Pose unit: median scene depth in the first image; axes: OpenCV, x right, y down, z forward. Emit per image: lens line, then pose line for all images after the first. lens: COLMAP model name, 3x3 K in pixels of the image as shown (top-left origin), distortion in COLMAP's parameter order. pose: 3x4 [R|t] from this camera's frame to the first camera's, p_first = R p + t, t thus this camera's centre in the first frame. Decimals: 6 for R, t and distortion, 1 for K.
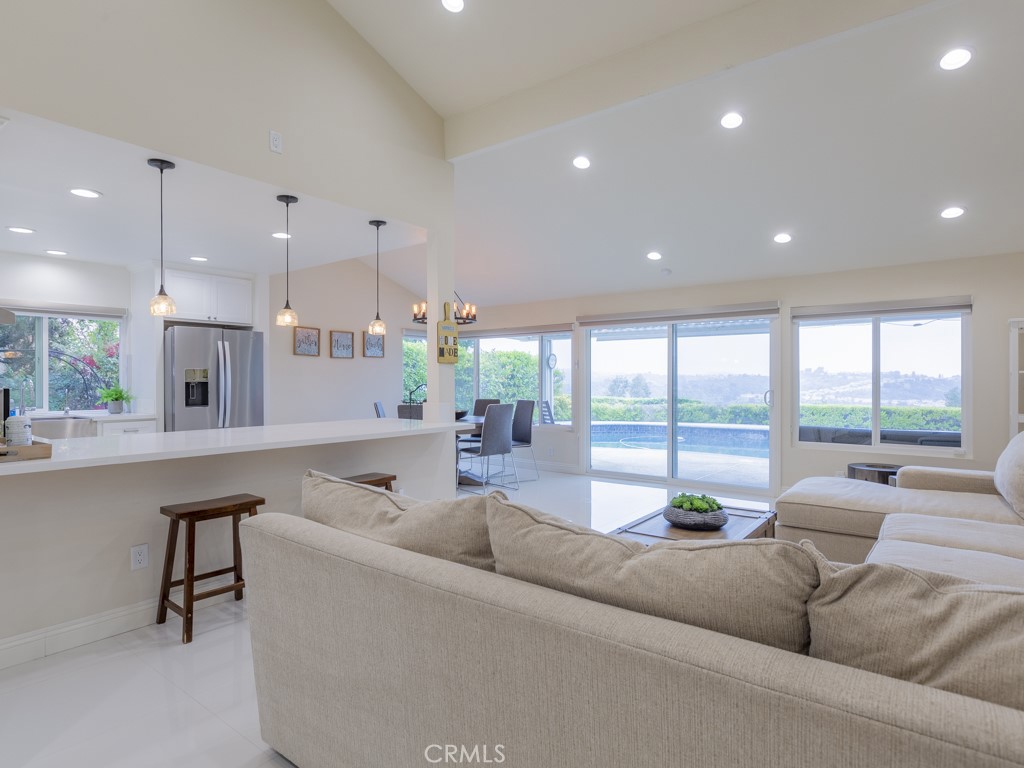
lens RADIAL K [[570.5, 0, 508.9], [0, 570.5, 387.4], [0, 0, 1]] dist [-0.005615, 0.002934]
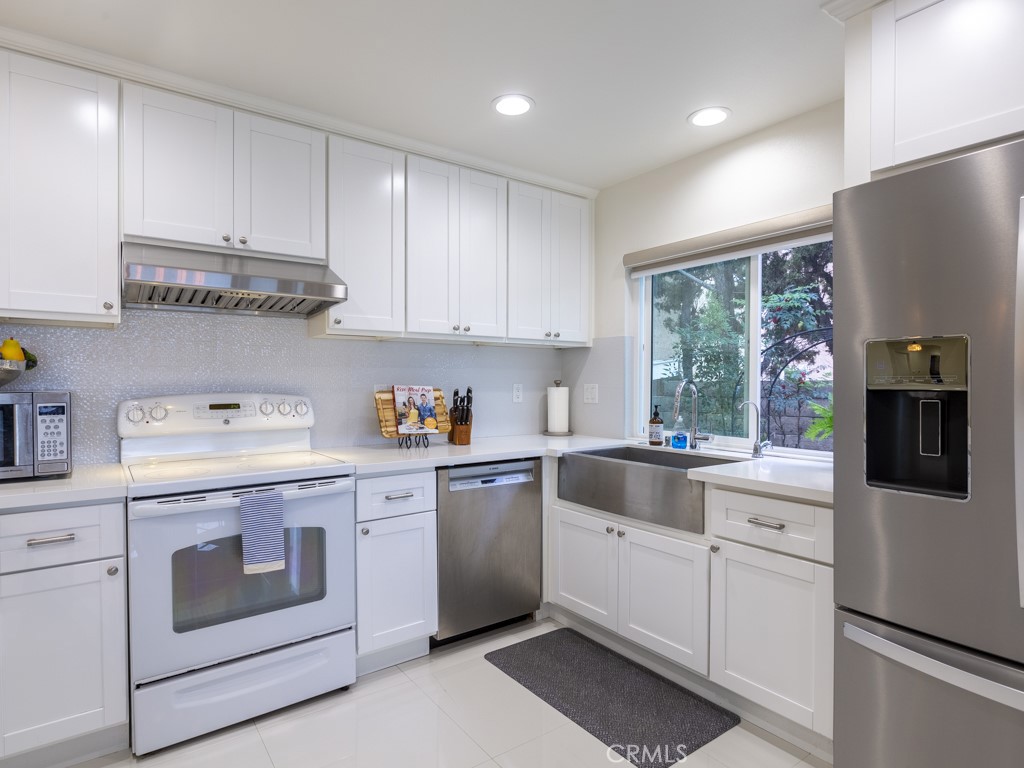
lens RADIAL K [[570.5, 0, 508.9], [0, 570.5, 387.4], [0, 0, 1]] dist [-0.005615, 0.002934]
pose [[-0.290423, 0.012491, -0.956817, -0.196517], [-0.014869, 0.999735, 0.017565, -0.010168], [0.956783, 0.019328, -0.290161, 0.684336]]
